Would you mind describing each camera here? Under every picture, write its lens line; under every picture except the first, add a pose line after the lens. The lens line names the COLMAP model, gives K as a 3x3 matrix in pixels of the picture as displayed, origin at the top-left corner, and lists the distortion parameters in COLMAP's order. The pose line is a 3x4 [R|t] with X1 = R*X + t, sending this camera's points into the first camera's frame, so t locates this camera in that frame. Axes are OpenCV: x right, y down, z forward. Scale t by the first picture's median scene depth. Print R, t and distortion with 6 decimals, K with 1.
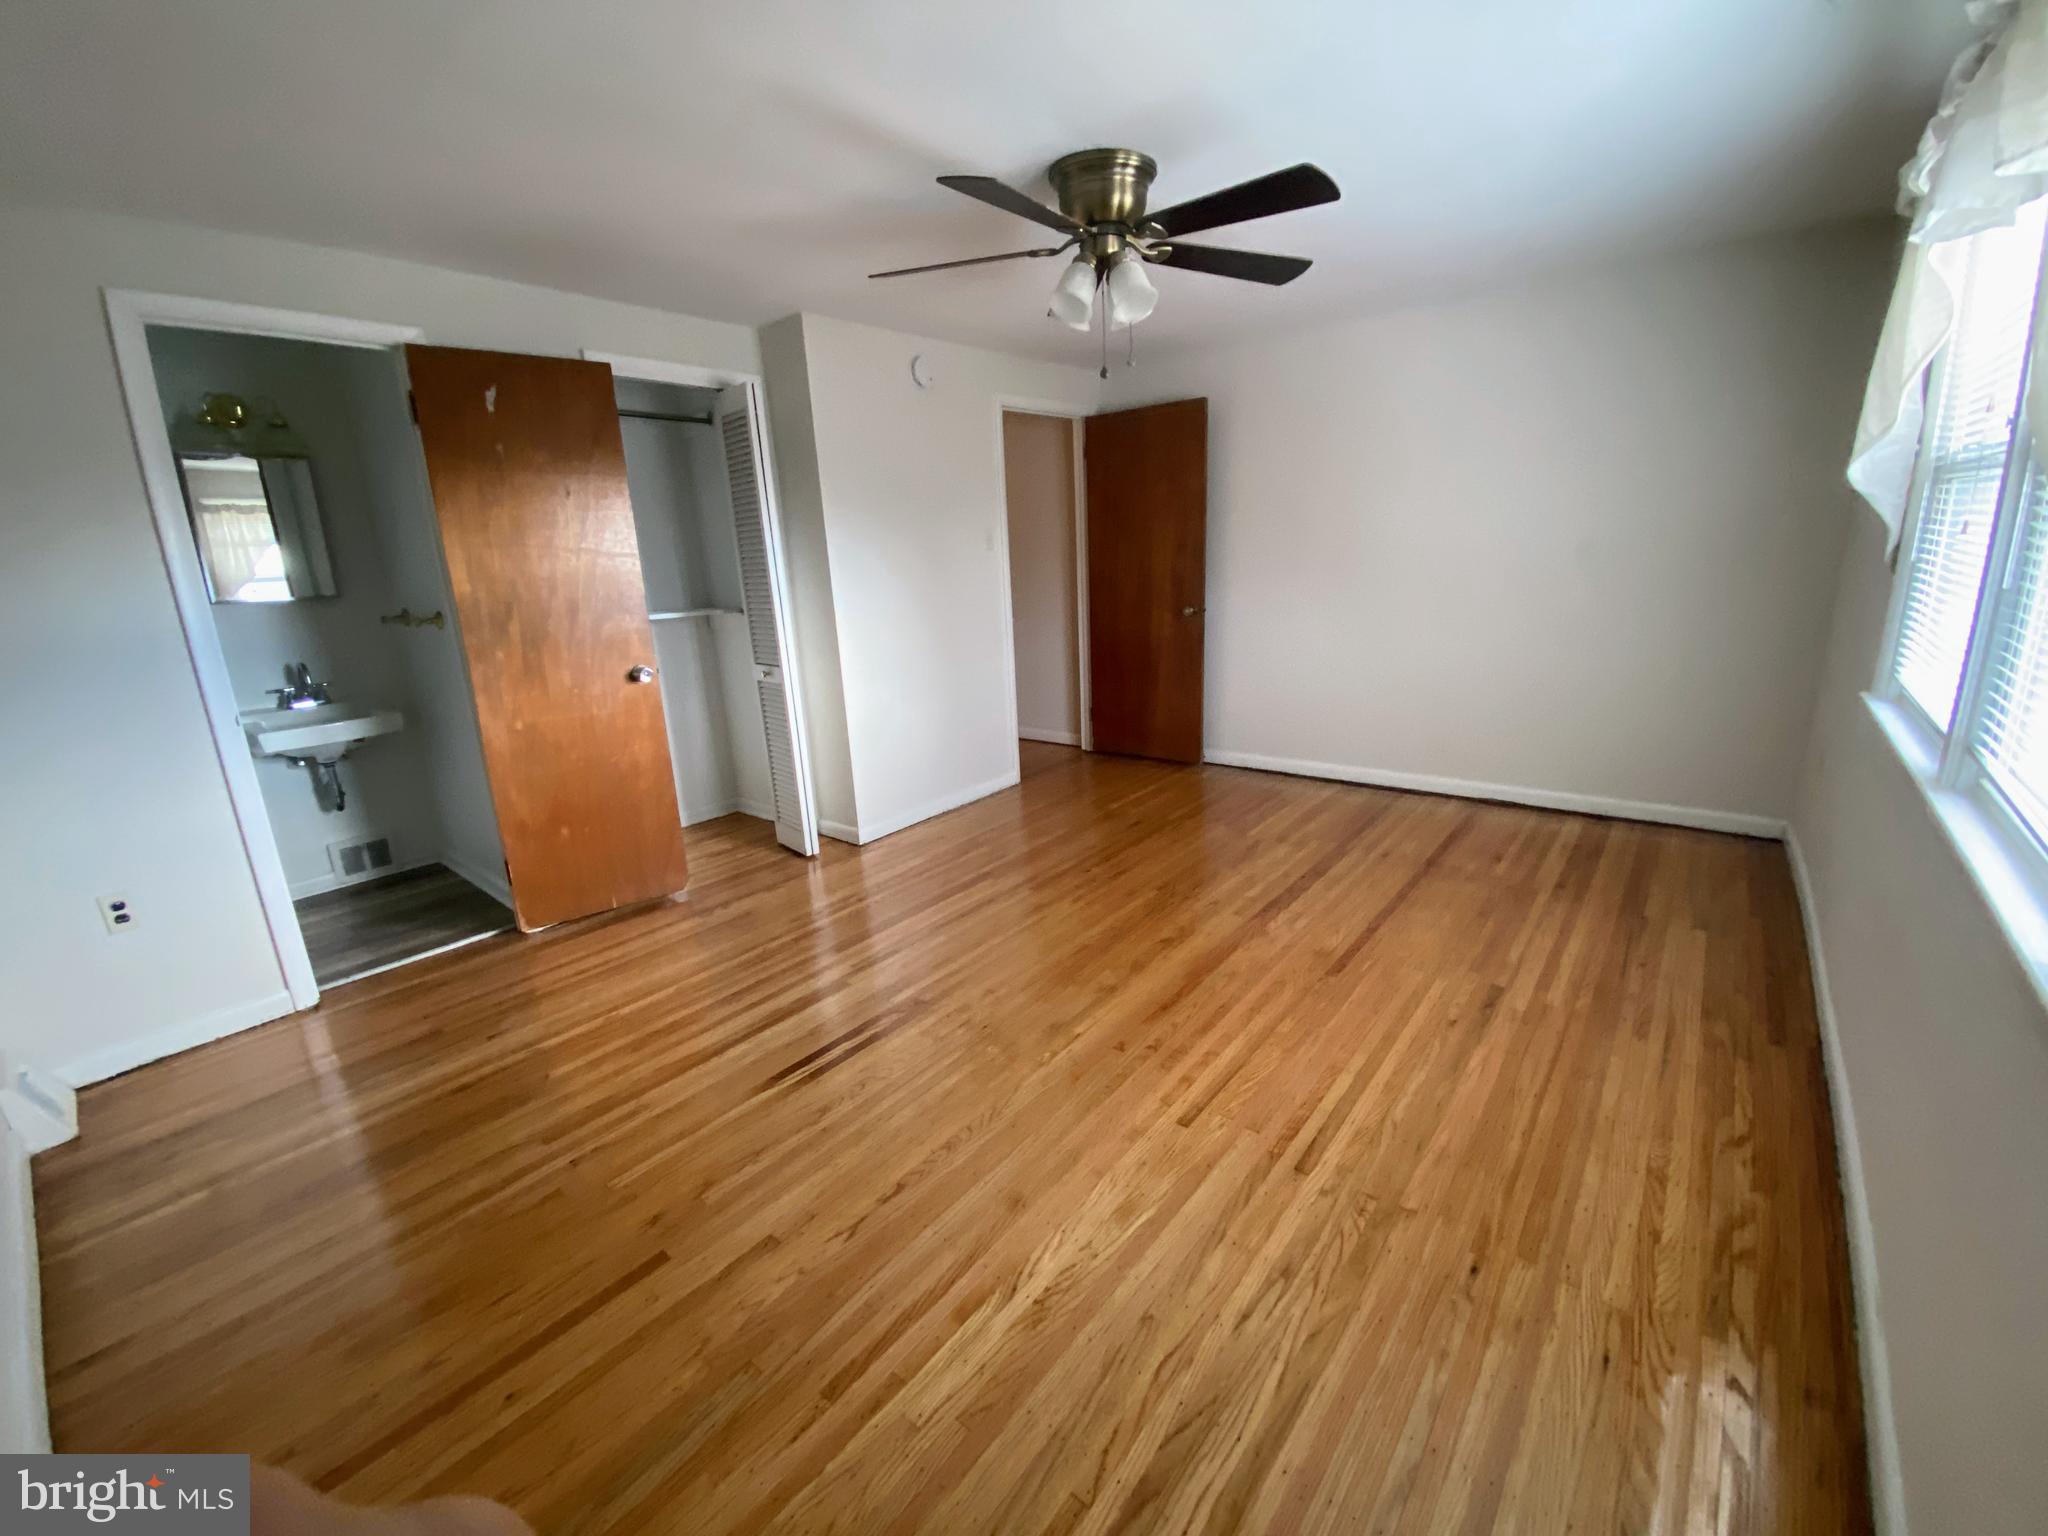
lens RADIAL K [[820.7, 0, 1018.6], [0, 820.7, 765.5], [0, 0, 1]] dist [0.060556, -0.037818]
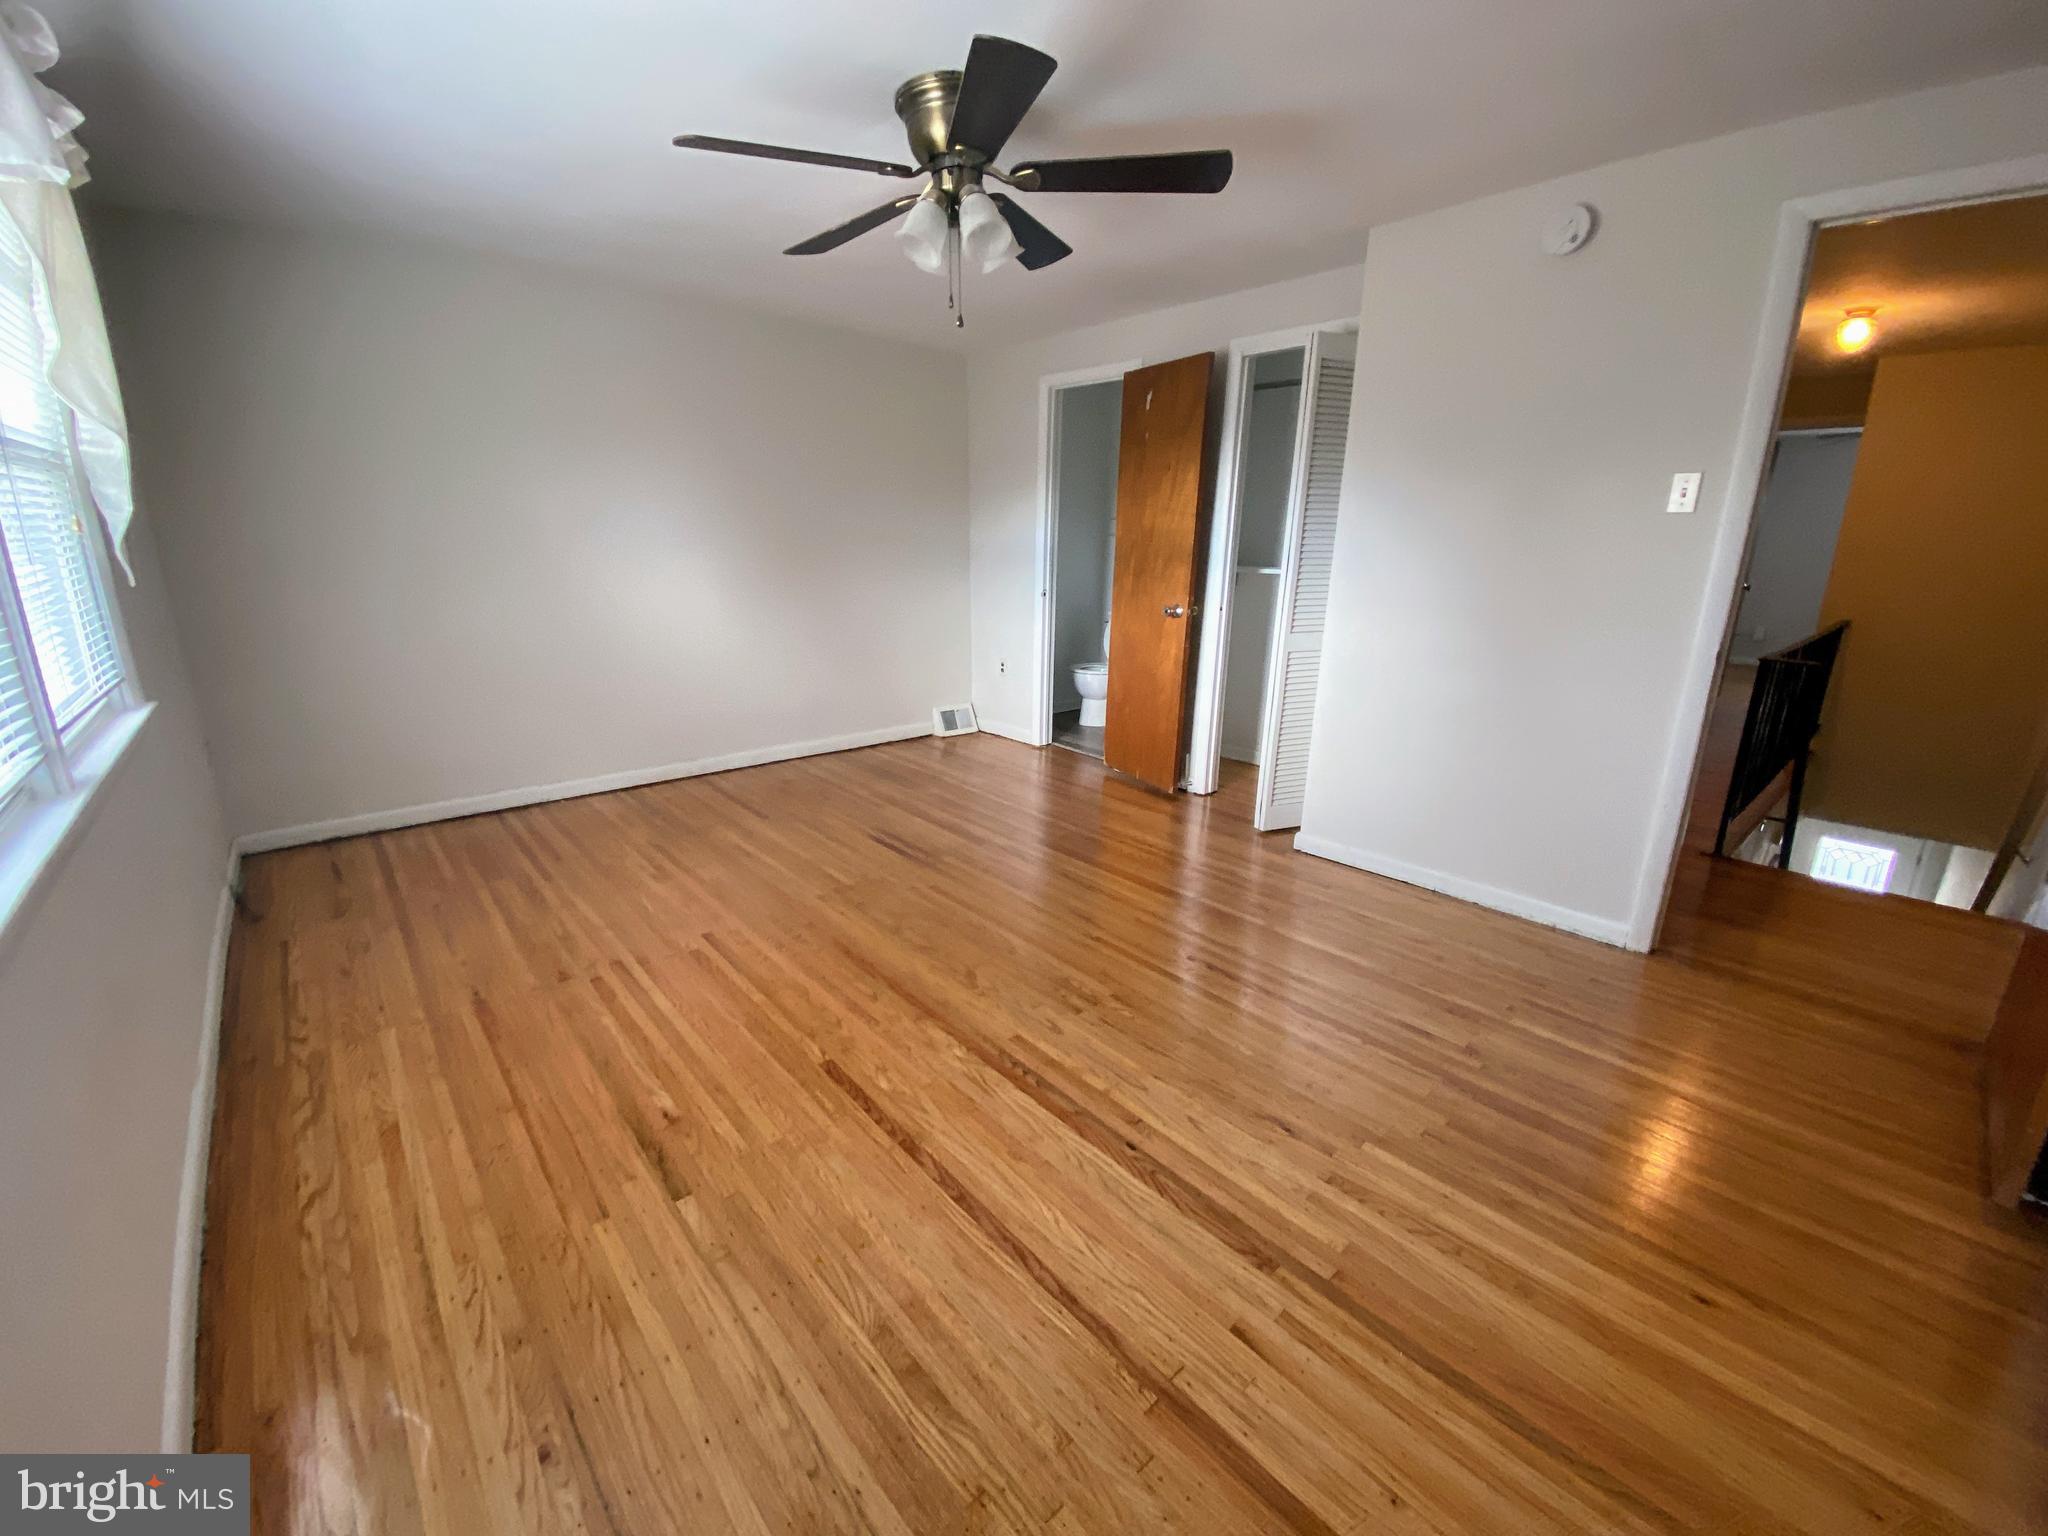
lens RADIAL K [[820.7, 0, 1018.6], [0, 820.7, 765.5], [0, 0, 1]] dist [0.060556, -0.037818]
pose [[-0.164926, 0.306459, -0.937487, 1.009867], [-0.247229, 0.907313, 0.340089, -0.322292], [0.954818, 0.287864, -0.073874, 1.163031]]
